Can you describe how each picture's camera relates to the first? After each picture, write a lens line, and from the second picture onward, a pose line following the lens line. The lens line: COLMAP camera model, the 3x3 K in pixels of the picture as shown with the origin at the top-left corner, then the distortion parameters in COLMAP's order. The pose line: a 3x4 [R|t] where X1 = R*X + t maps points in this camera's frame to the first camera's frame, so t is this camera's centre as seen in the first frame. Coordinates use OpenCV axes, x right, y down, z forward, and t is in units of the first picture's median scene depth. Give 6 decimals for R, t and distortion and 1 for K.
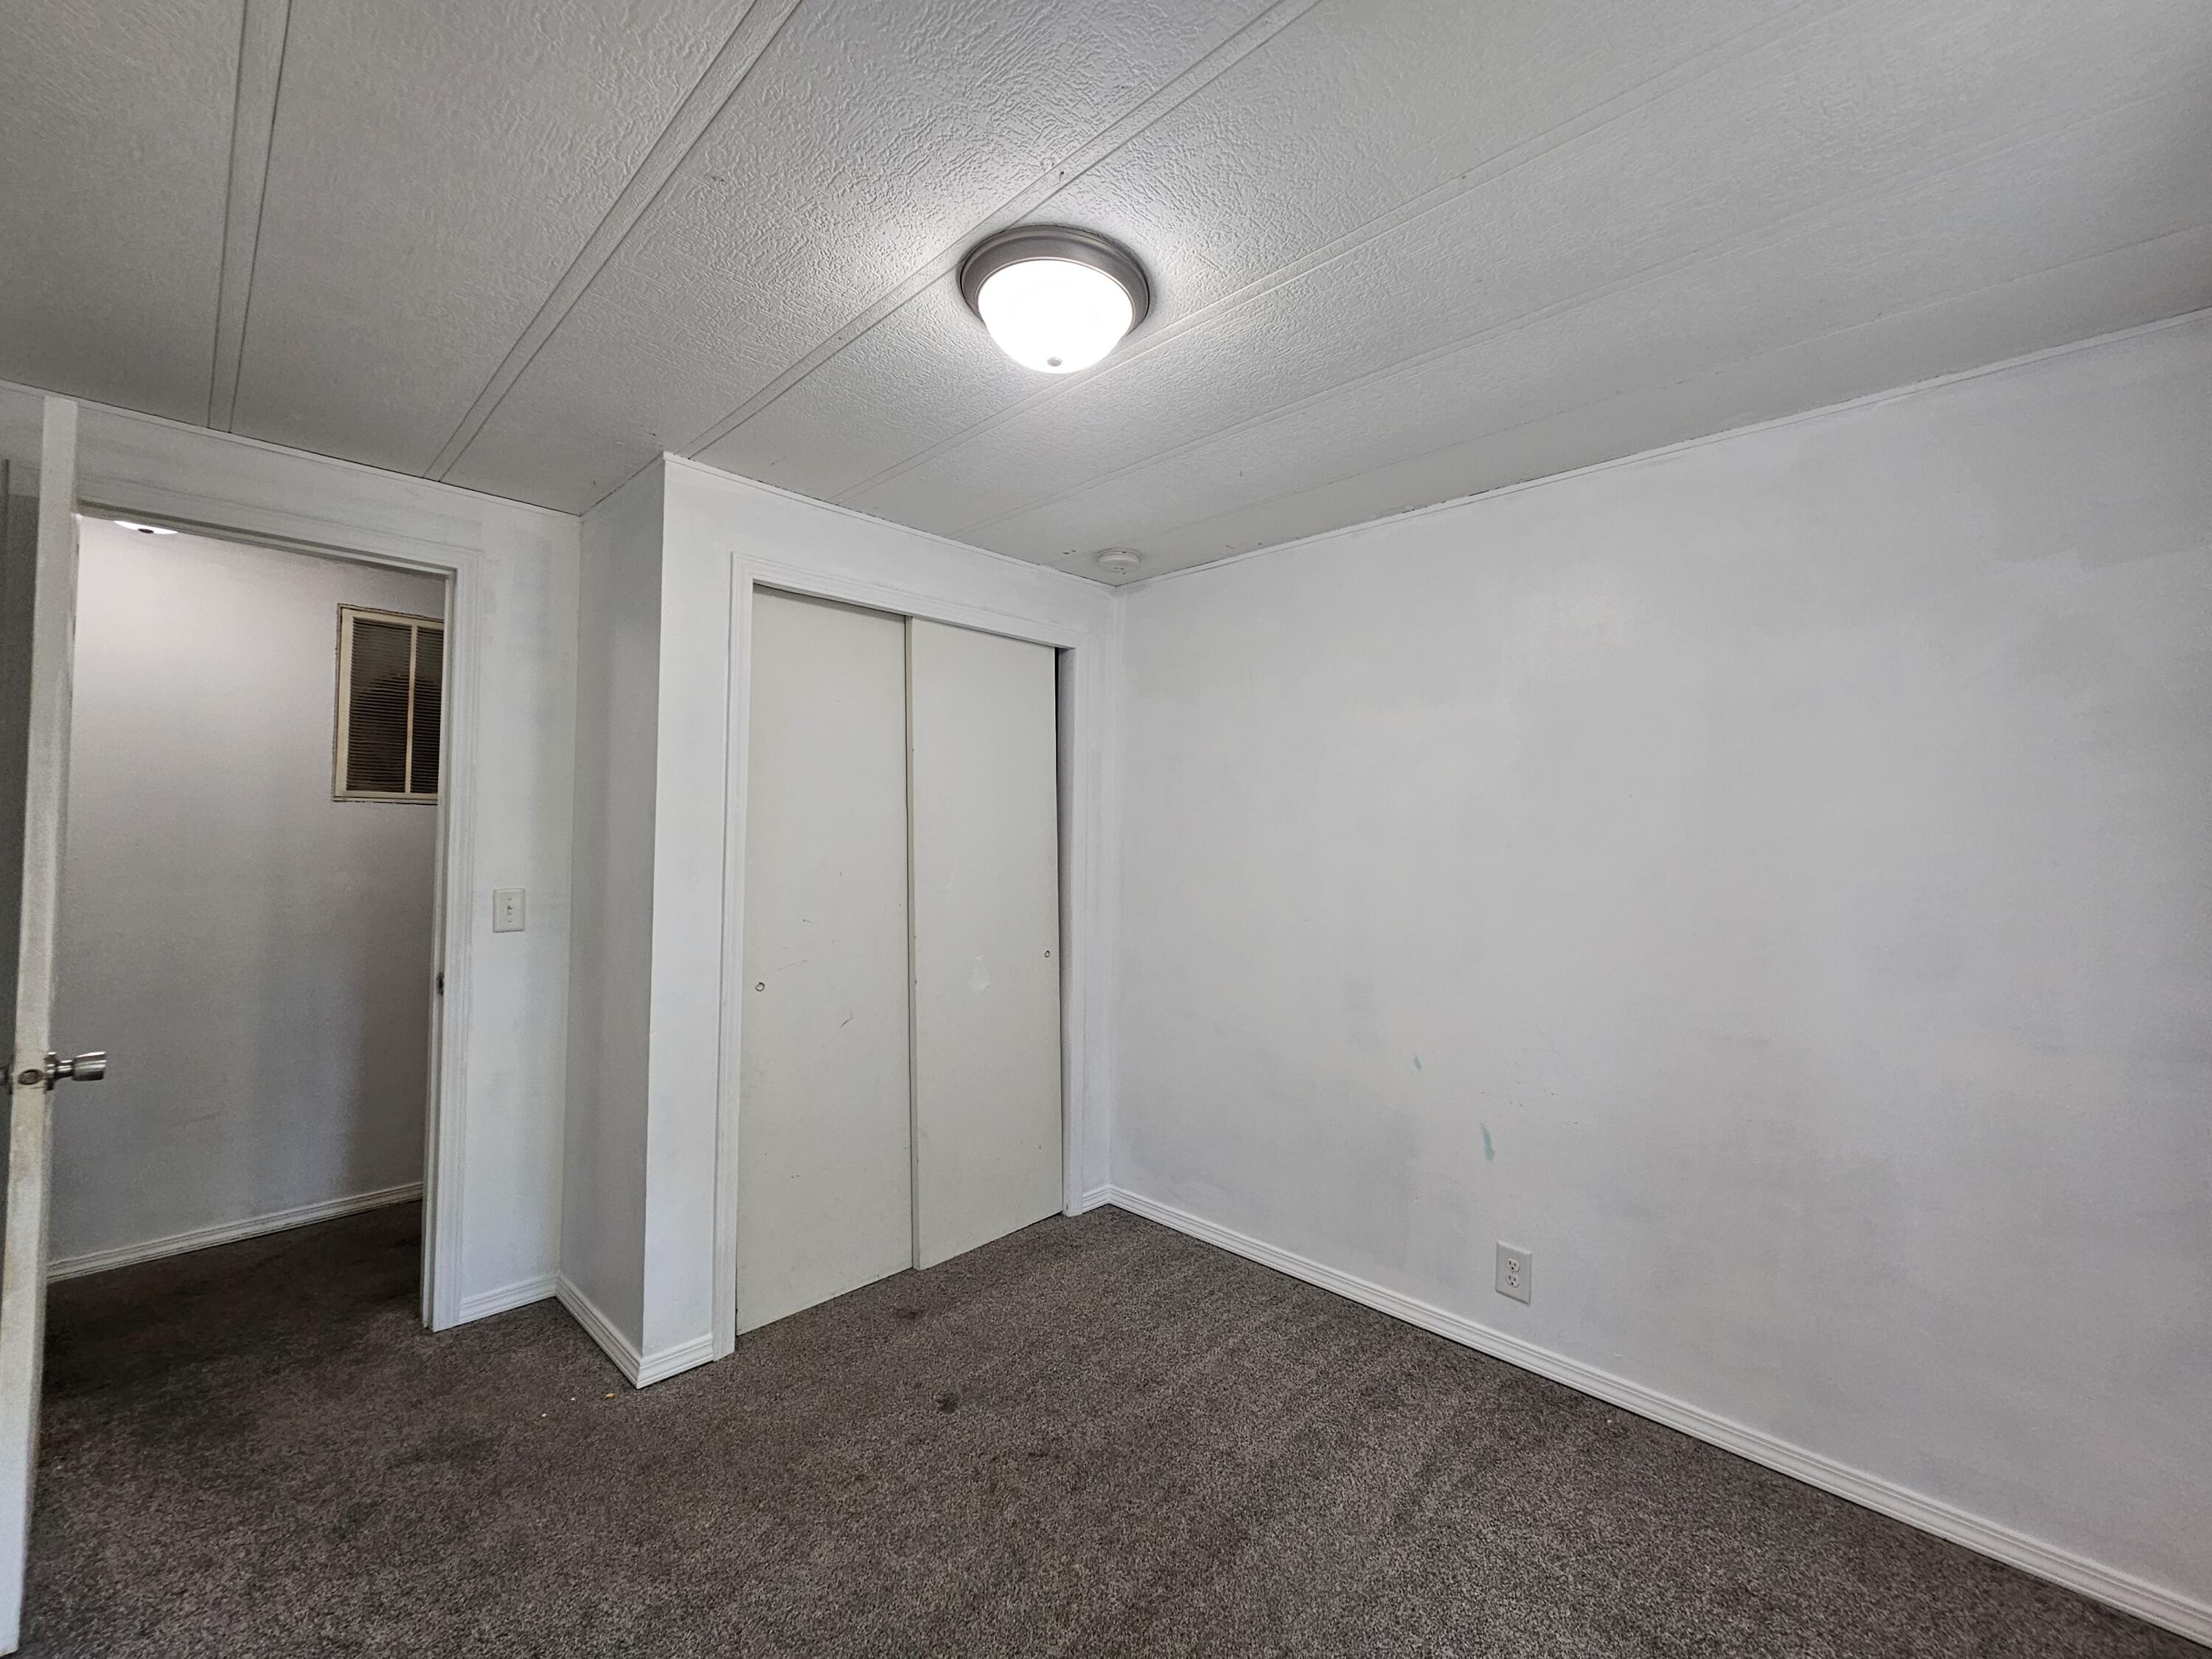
lens RADIAL K [[912.4, 0, 1114.0], [0, 912.4, 827.5], [0, 0, 1]] dist [-0.001640, 0.002493]
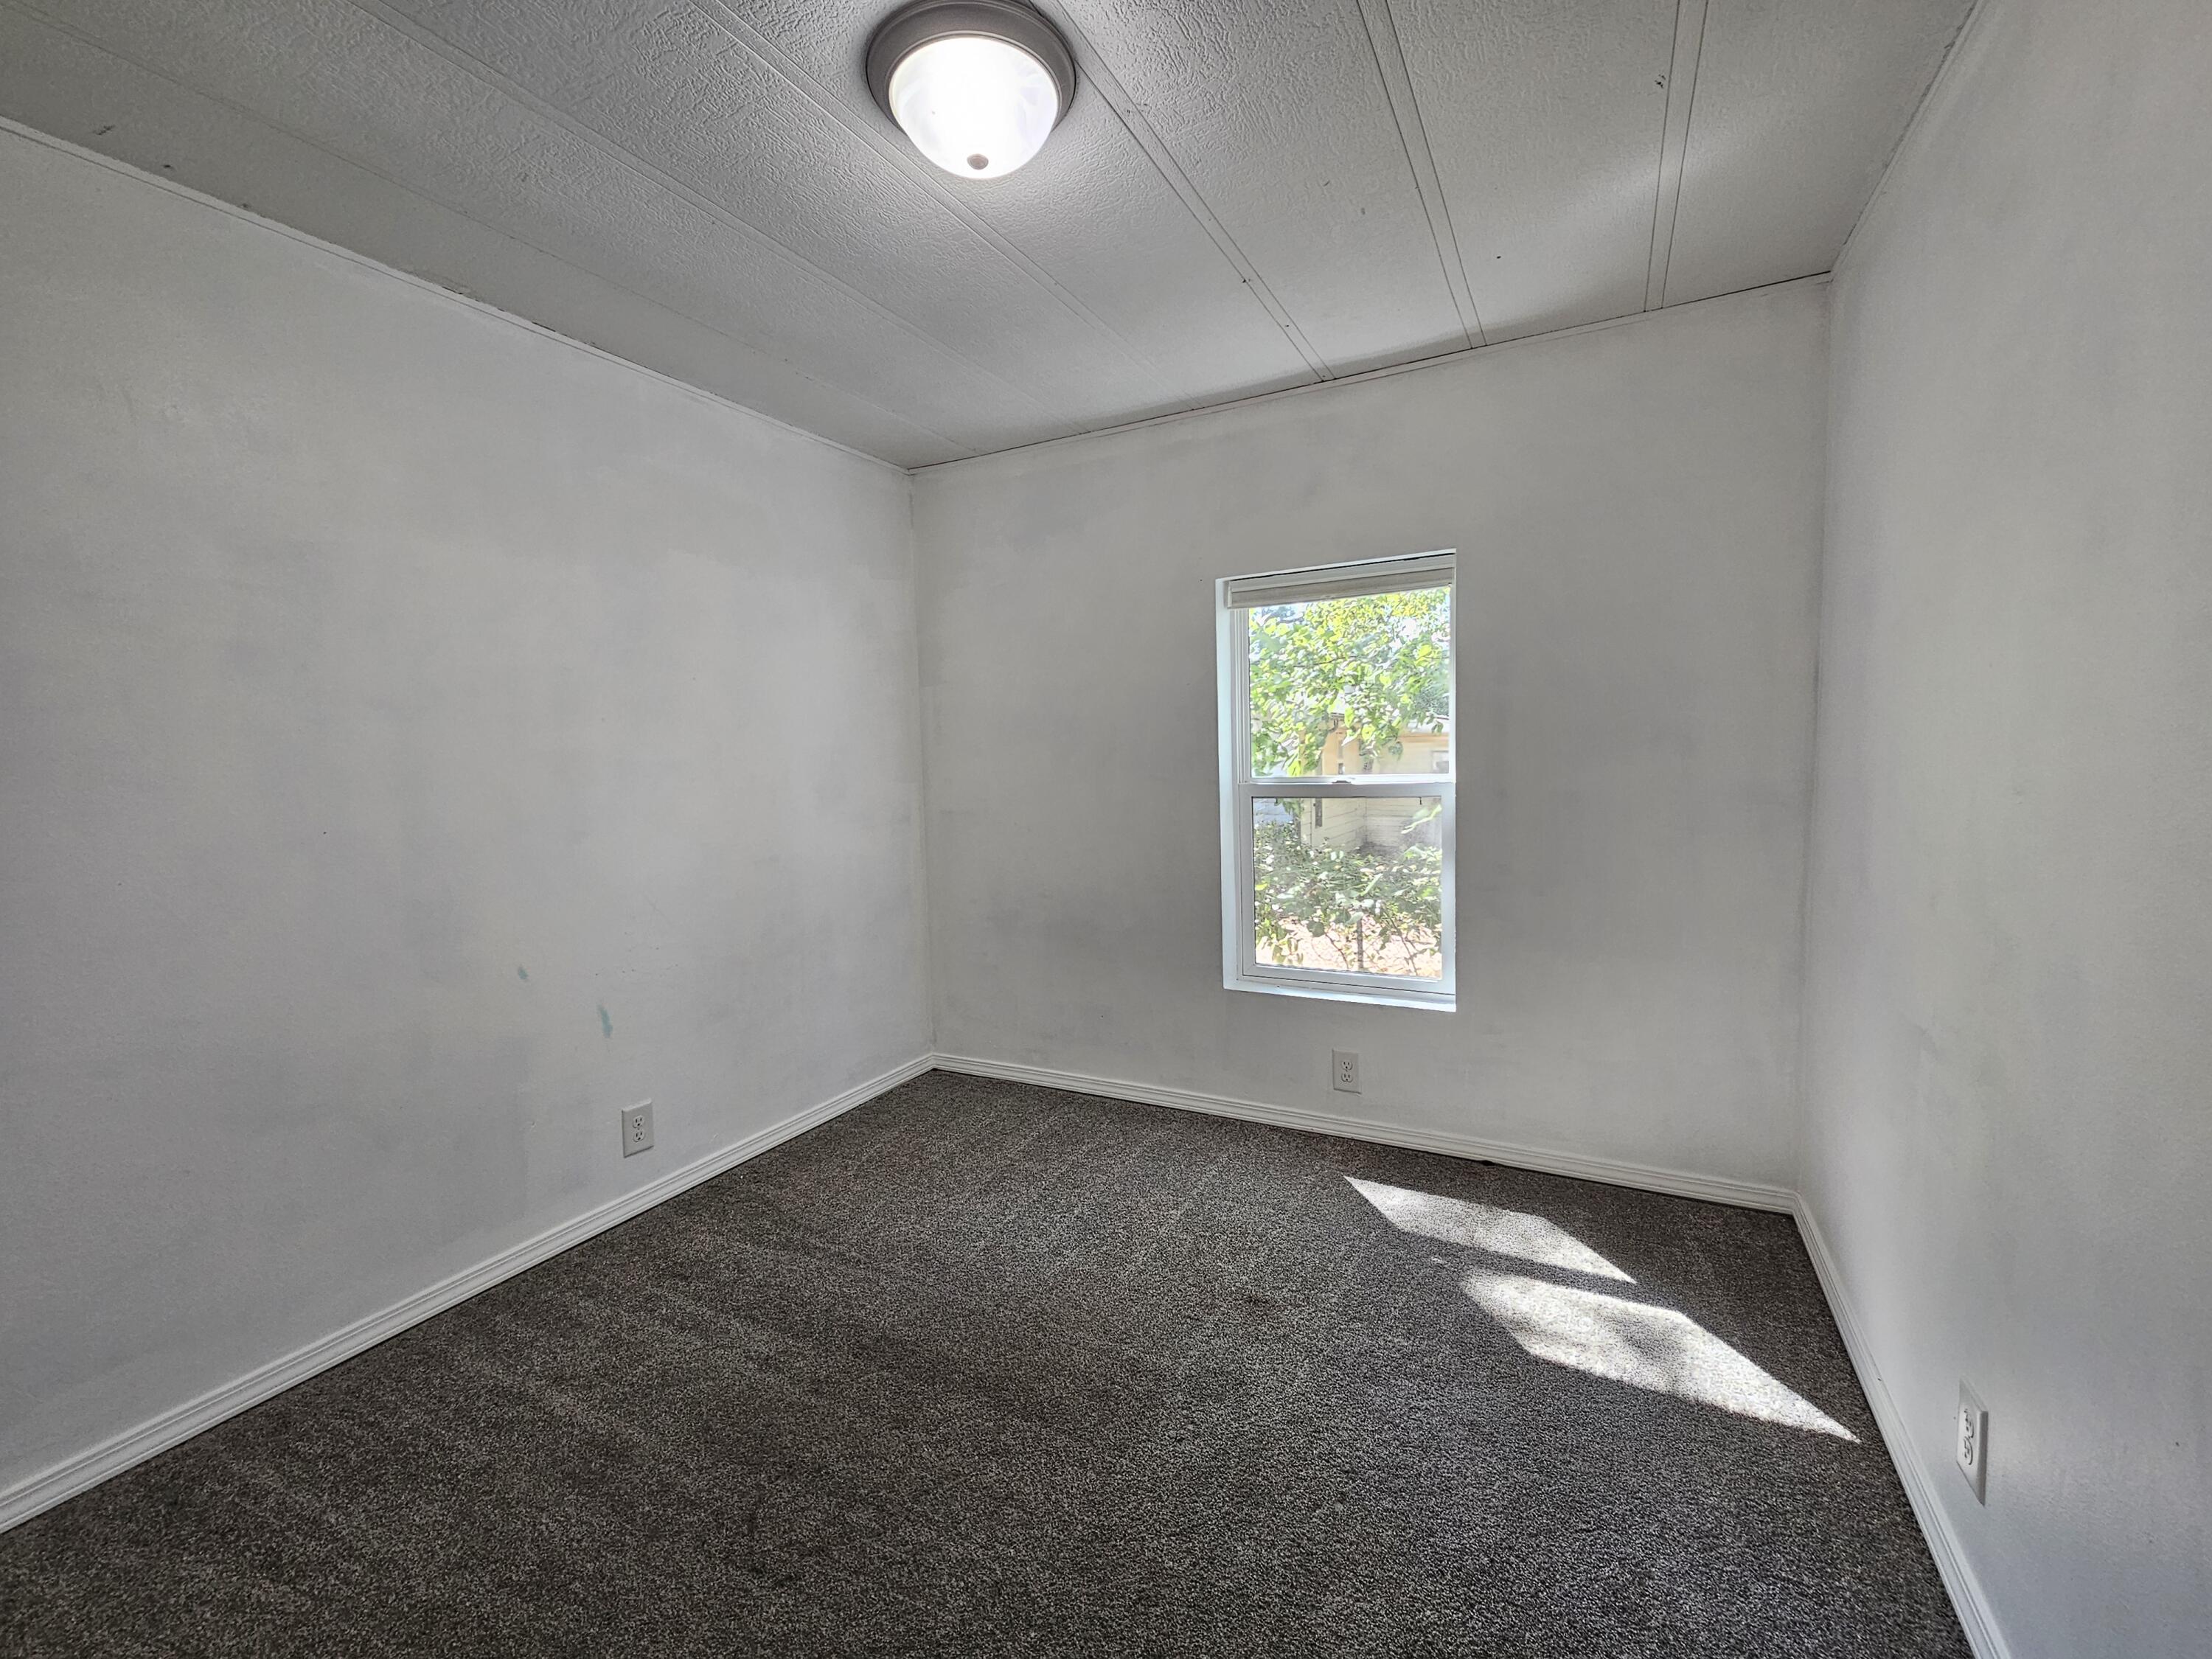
lens RADIAL K [[912.4, 0, 1112.6], [0, 912.4, 827.1], [0, 0, 1]] dist [-0.001640, 0.002493]
pose [[-0.282088, -0.085878, 0.955537, -0.692270], [0.005666, 0.995819, 0.091171, 0.048949], [-0.959372, 0.031132, -0.280422, 0.761160]]
